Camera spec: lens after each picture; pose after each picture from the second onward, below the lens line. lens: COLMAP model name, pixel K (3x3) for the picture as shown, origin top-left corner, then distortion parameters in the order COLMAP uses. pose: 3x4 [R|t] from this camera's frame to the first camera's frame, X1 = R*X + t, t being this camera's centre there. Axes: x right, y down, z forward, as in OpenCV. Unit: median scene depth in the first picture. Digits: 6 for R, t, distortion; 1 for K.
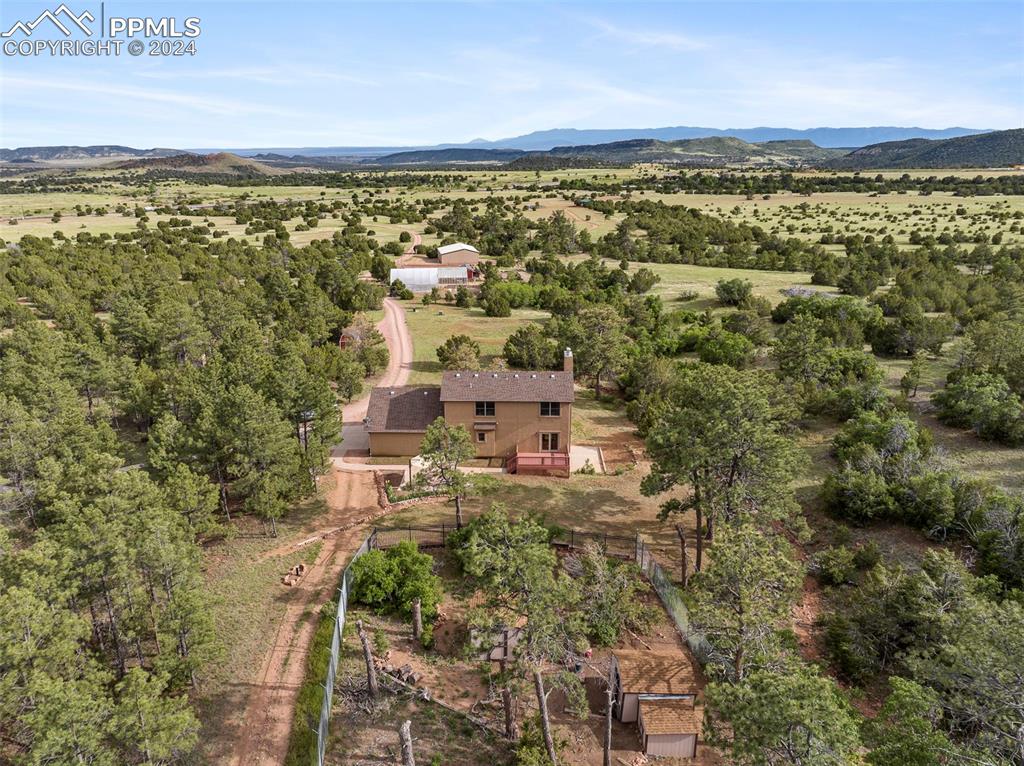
lens RADIAL K [[719.2, 0, 510.8], [0, 719.2, 382.2], [0, 0, 1]] dist [-0.027231, 0.005416]
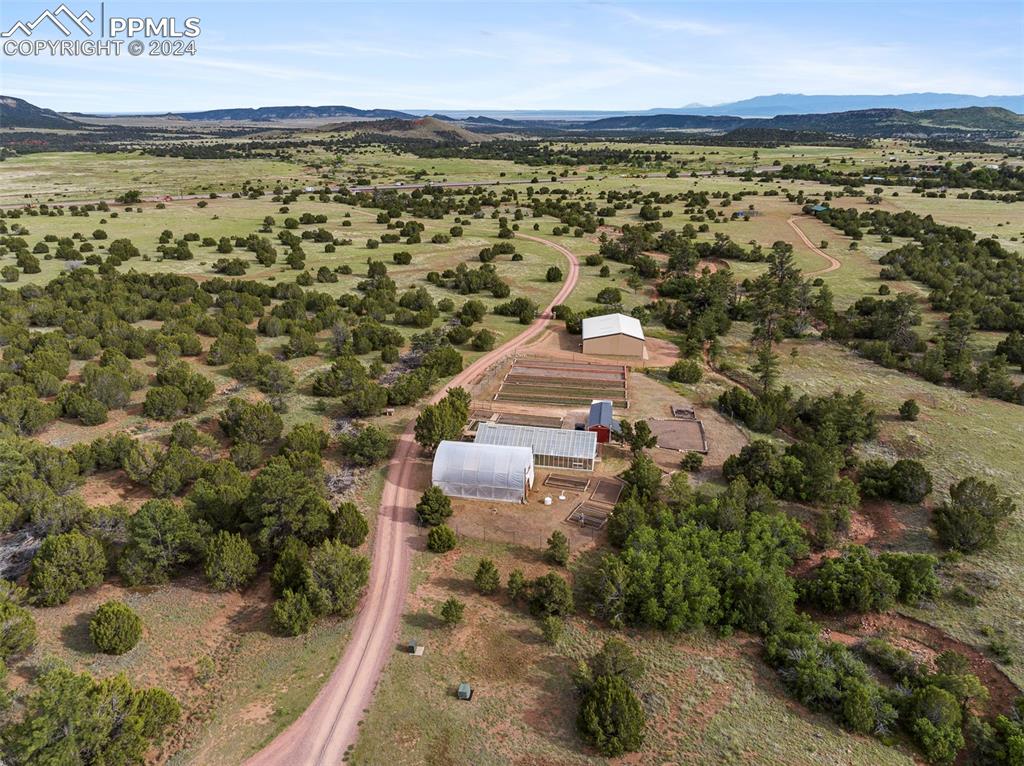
lens RADIAL K [[719.2, 0, 515.2], [0, 719.2, 384.0], [0, 0, 1]] dist [-0.027231, 0.005416]
pose [[0.963279, 0.105126, -0.247067, 0.001134], [-0.093038, 0.993845, 0.060136, -0.049670], [0.251868, -0.034941, 0.967131, 0.110046]]
